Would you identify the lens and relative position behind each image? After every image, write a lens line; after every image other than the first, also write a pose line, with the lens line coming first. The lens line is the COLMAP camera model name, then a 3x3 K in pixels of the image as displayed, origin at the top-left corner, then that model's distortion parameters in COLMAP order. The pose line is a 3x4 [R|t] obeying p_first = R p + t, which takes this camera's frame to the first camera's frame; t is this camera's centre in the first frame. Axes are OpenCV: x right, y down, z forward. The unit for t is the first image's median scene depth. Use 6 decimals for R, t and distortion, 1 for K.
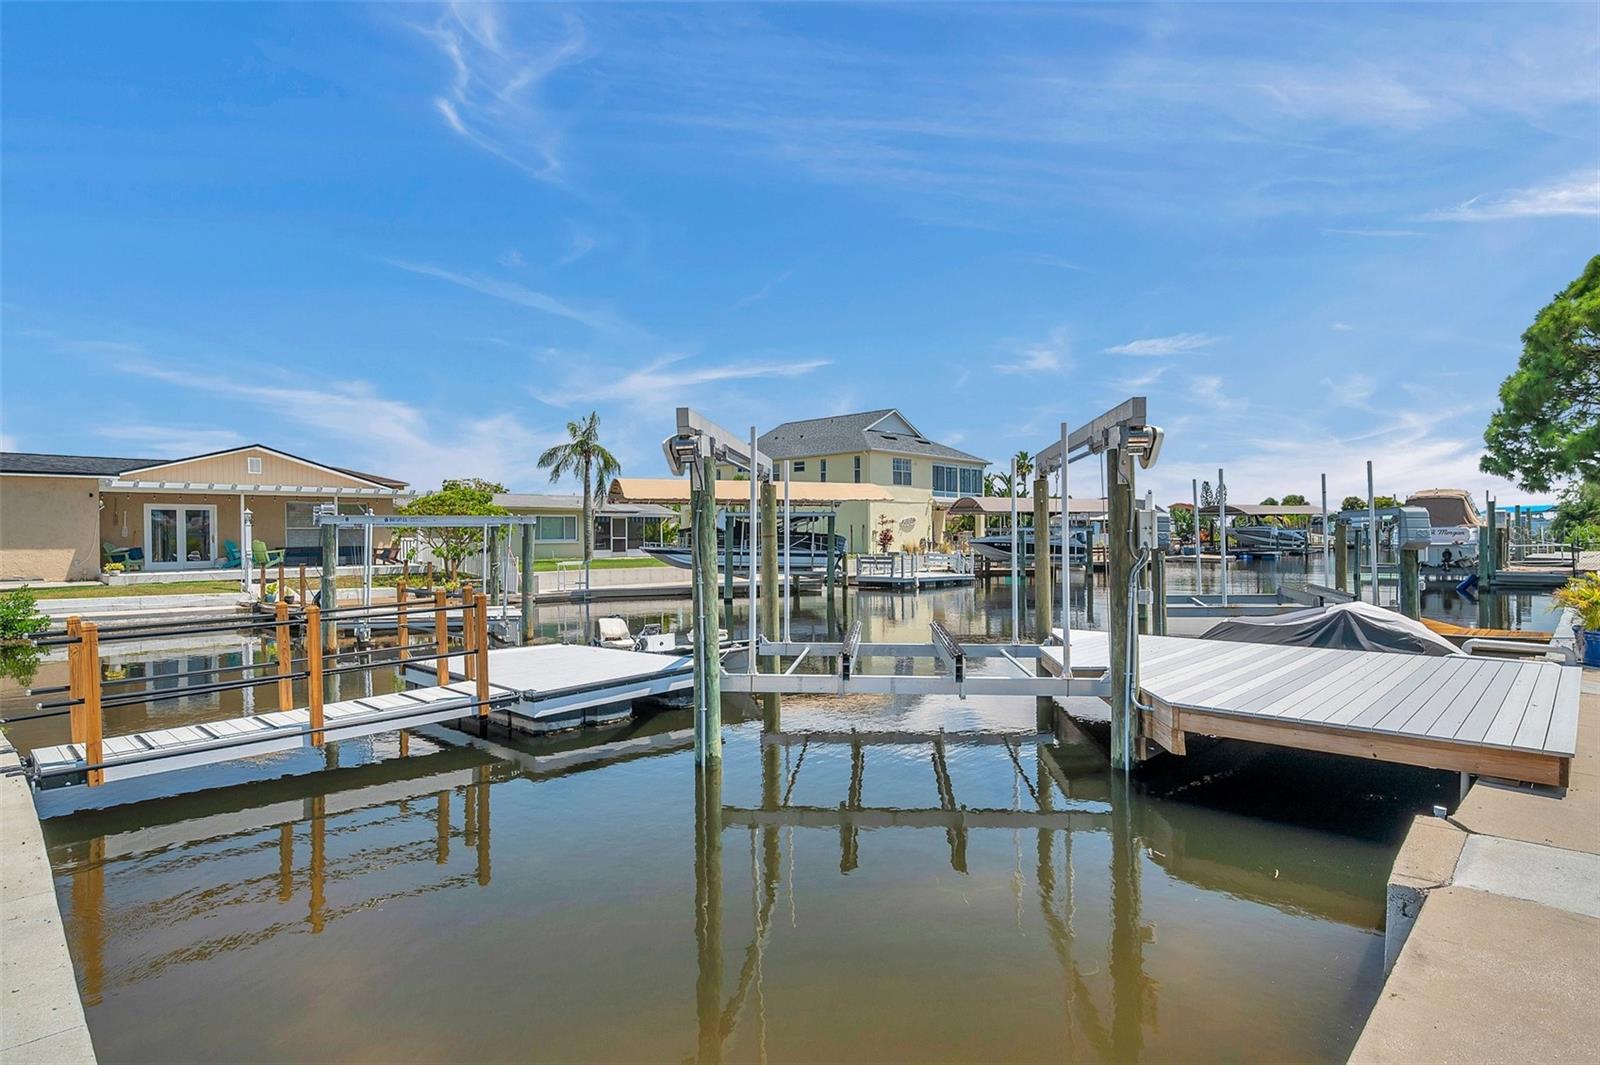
lens RADIAL K [[852.2, 0, 797.5], [0, 852.2, 524.9], [0, 0, 1]] dist [0.000358, -0.001043]
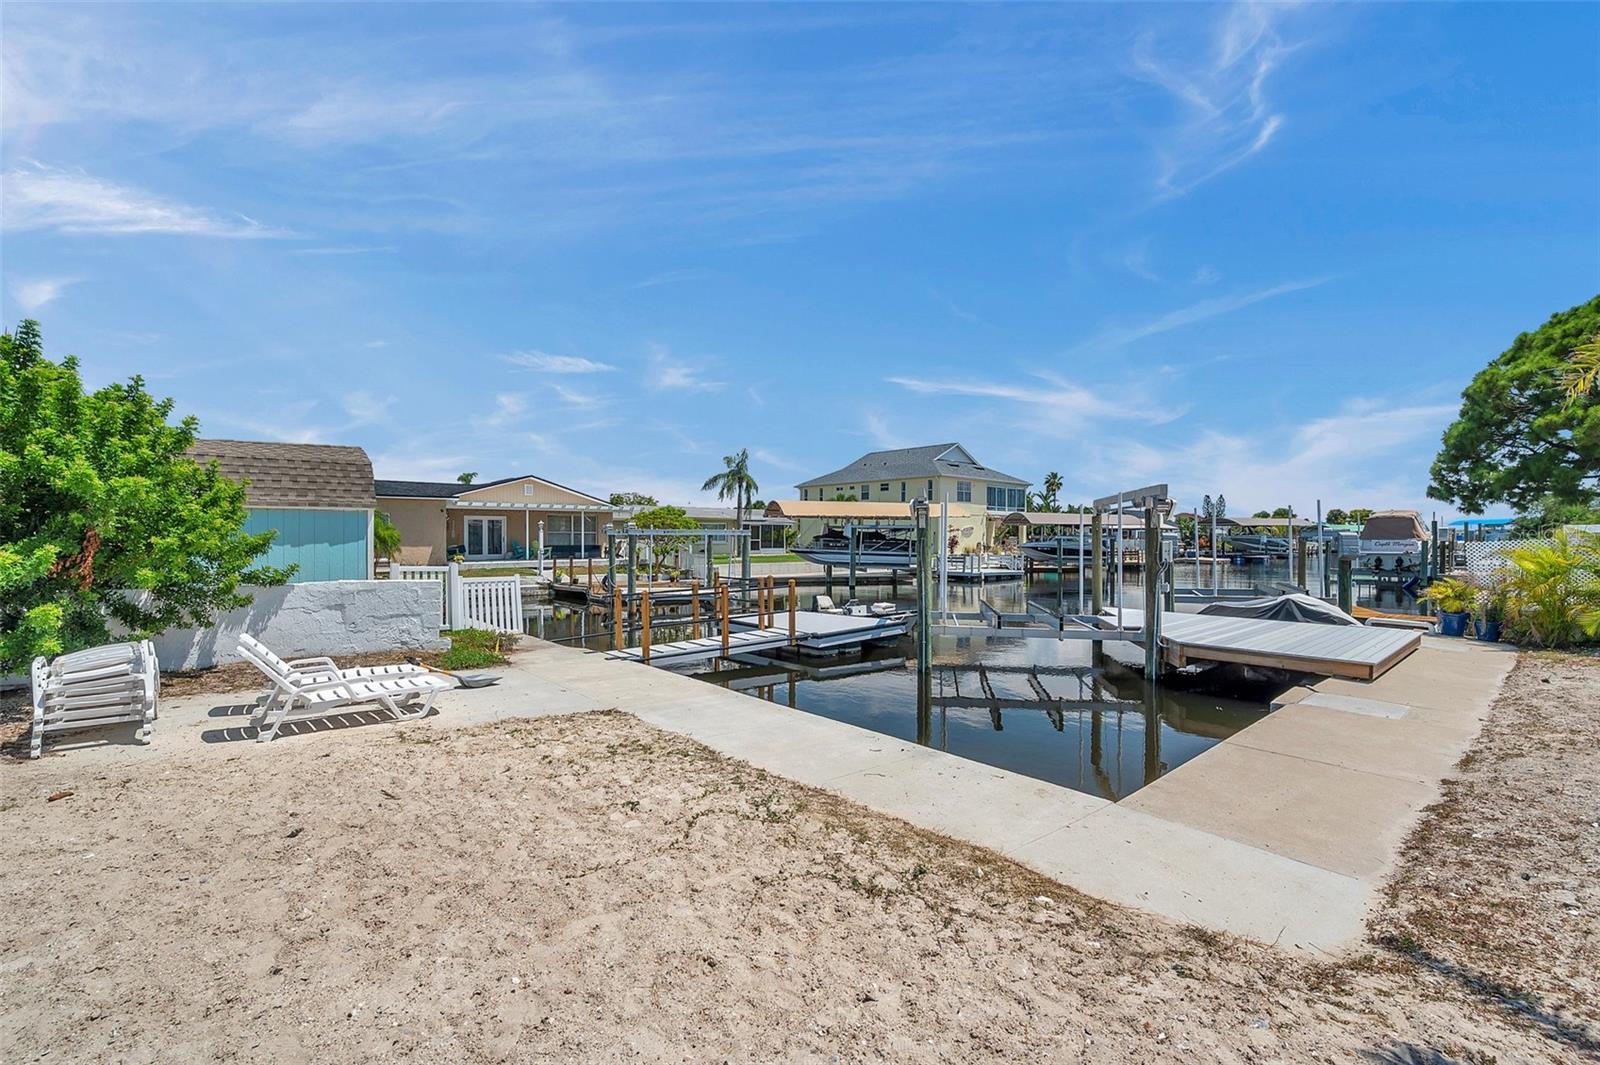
lens RADIAL K [[684.4, 0, 800.0], [0, 684.4, 532.5], [0, 0, 1]] dist [-0.002806, -0.000147]
pose [[0.995943, 0.010345, -0.089392, -0.056521], [-0.009669, 0.999921, 0.007998, -0.008970], [0.089468, -0.007101, 0.995964, -0.124349]]
